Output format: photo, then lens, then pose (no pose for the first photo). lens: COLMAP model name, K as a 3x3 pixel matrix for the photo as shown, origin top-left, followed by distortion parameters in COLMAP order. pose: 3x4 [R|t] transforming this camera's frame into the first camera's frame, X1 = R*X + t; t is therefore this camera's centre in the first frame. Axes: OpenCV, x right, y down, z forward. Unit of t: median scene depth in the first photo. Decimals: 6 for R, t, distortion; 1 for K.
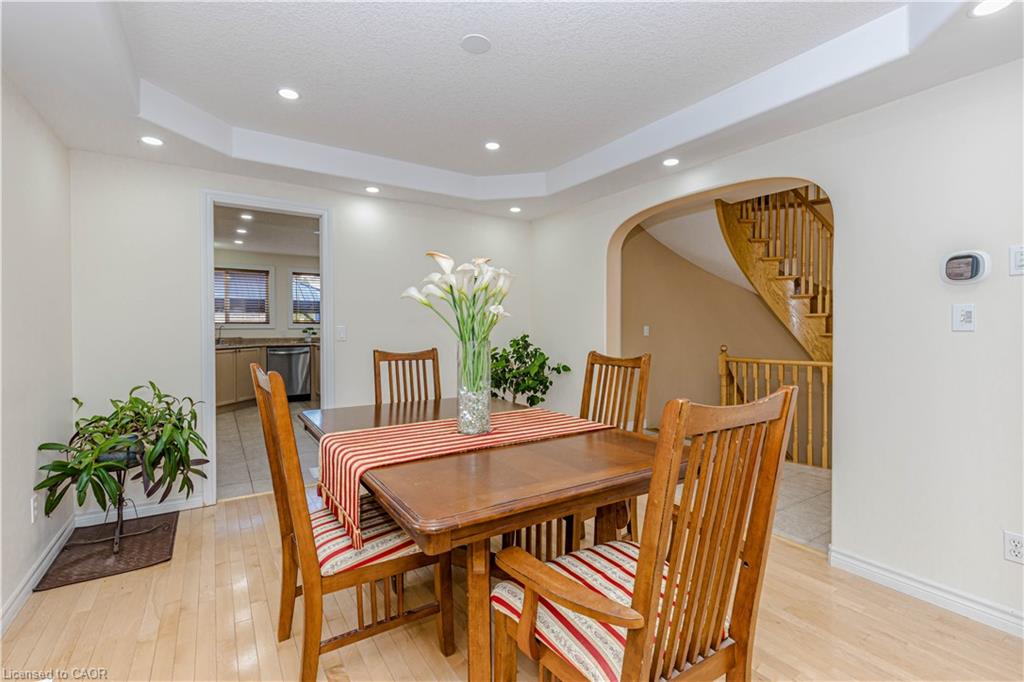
lens RADIAL K [[458.5, 0, 510.1], [0, 458.5, 331.8], [0, 0, 1]] dist [0.001448, -0.000112]
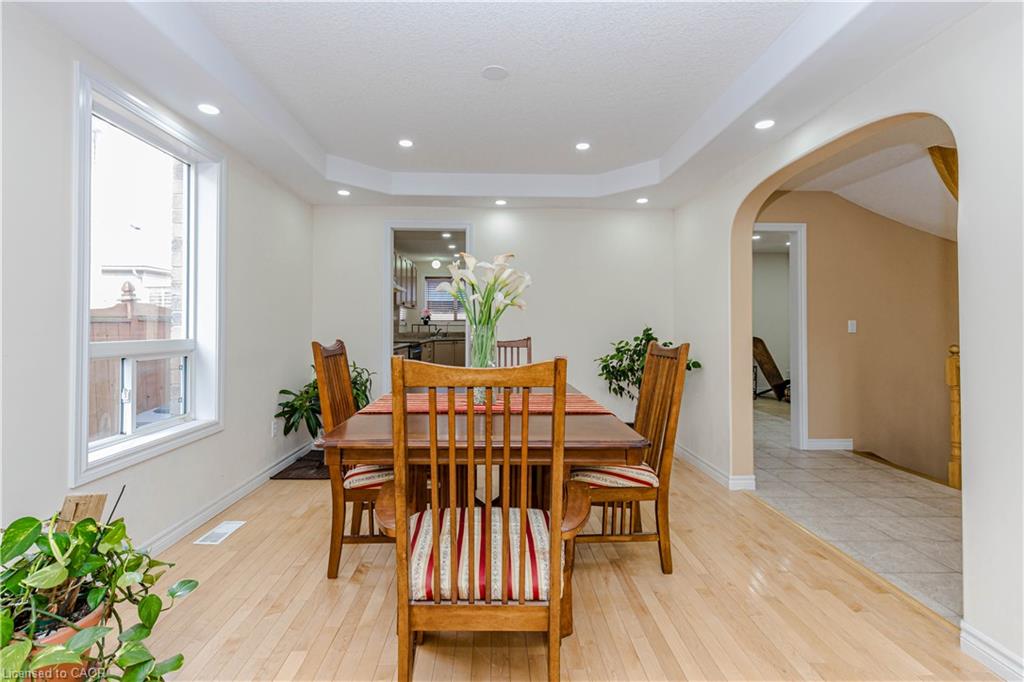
lens RADIAL K [[457.3, 0, 501.8], [0, 457.3, 323.3], [0, 0, 1]] dist [0.000350, -0.000114]
pose [[0.850806, -0.001628, -0.525477, 0.365598], [-0.008502, 0.999822, -0.016864, 0.020840], [0.525410, 0.018816, 0.850641, 0.020003]]
